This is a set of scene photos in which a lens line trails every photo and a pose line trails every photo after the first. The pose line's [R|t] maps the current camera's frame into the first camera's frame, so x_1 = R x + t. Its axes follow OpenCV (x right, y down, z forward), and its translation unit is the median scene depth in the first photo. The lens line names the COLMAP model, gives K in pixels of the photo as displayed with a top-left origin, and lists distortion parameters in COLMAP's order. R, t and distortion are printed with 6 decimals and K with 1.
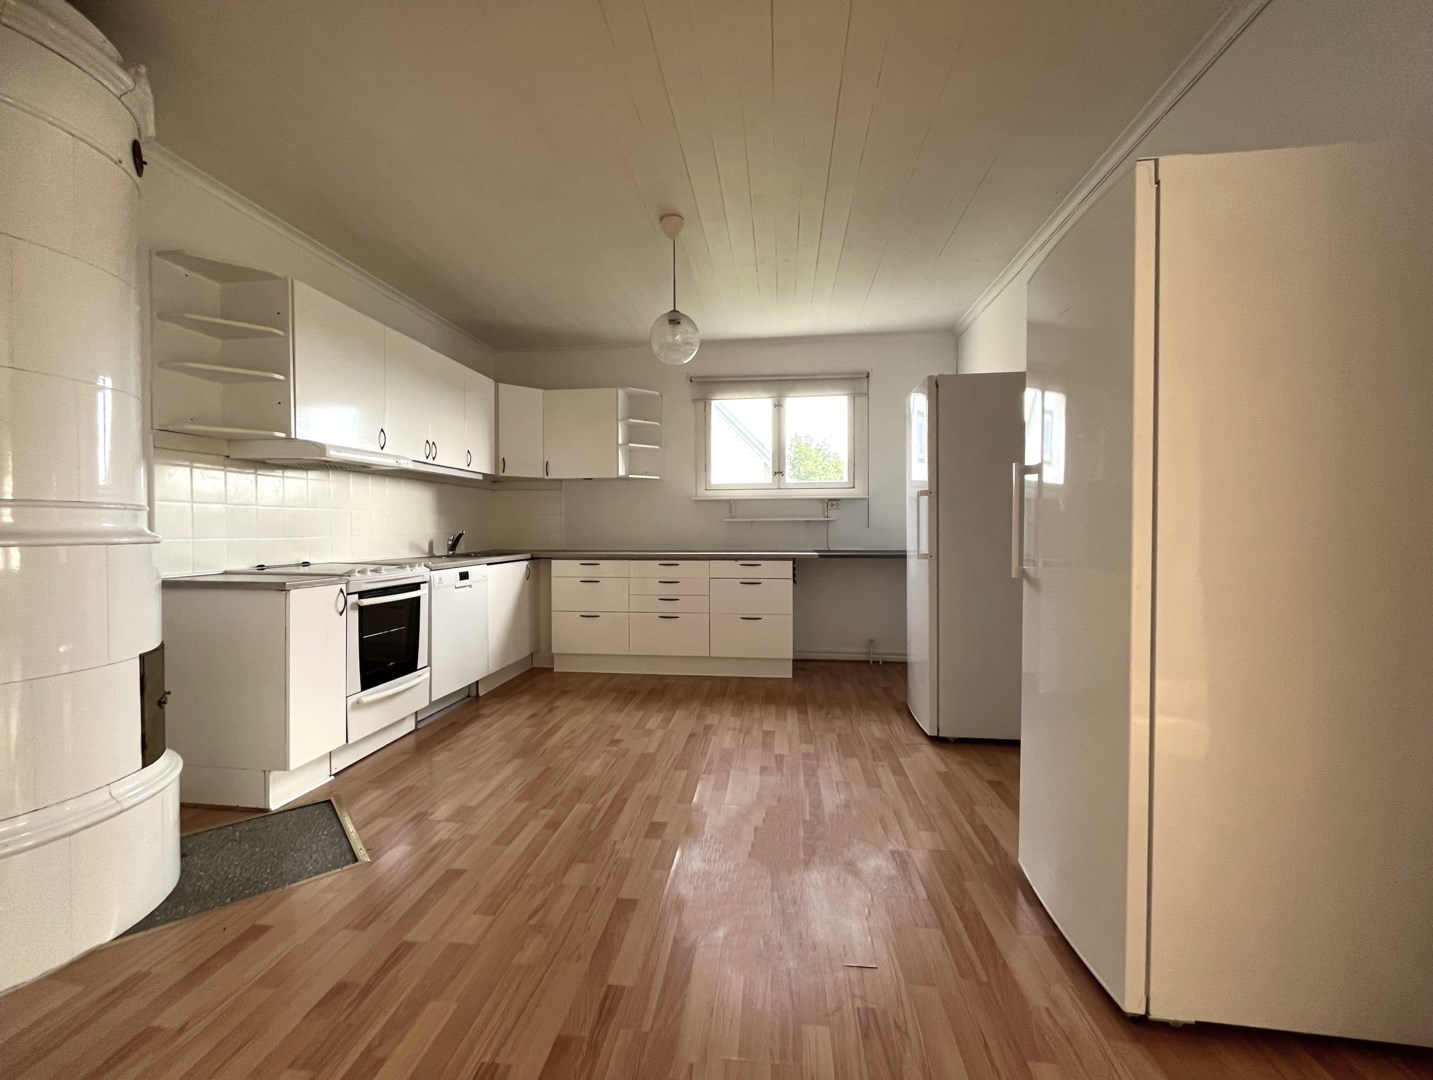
lens RADIAL K [[577.8, 0, 717.8], [0, 577.8, 535.0], [0, 0, 1]] dist [0.004180, 0.001008]
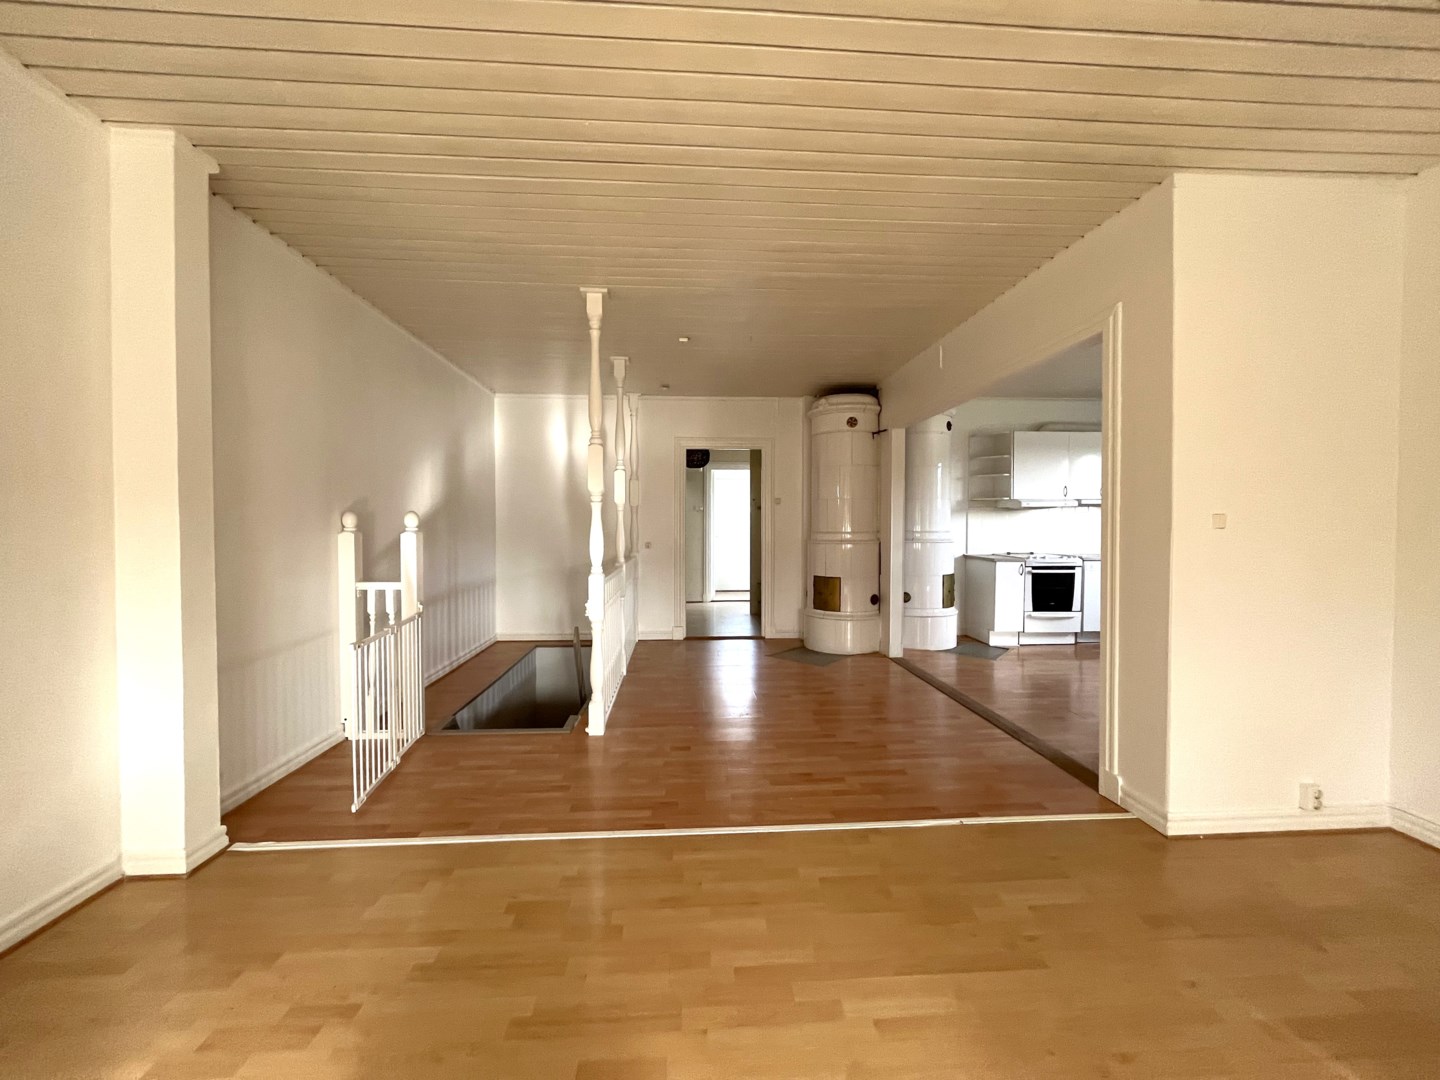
lens RADIAL K [[584.0, 0, 715.2], [0, 584.0, 538.2], [0, 0, 1]] dist [-0.002537, -0.000103]
pose [[0.162265, 0.027686, -0.986359, 1.149610], [-0.010367, 0.999599, 0.026352, -0.047075], [0.986693, 0.005949, 0.162487, -0.468285]]
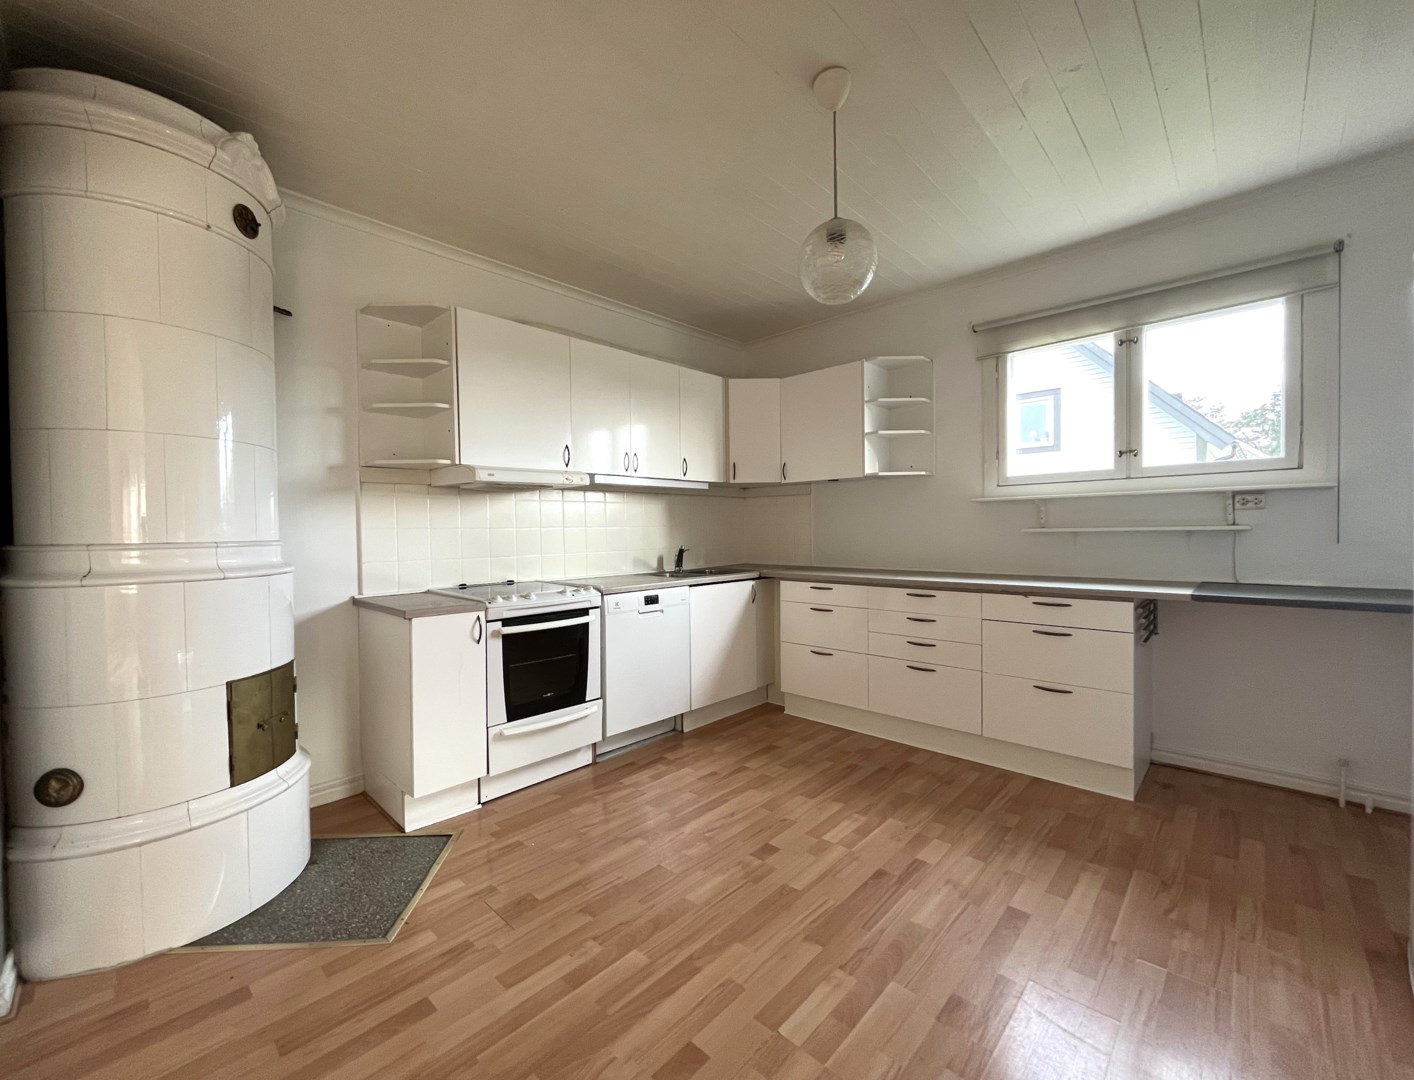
lens RADIAL K [[583.2, 0, 702.1], [0, 583.2, 541.3], [0, 0, 1]] dist [-0.003072, 0.000226]
pose [[0.792469, 0.006520, -0.609877, 0.190369], [0.003164, 0.999885, 0.014799, -0.036554], [0.609904, -0.013657, 0.792358, 0.362038]]
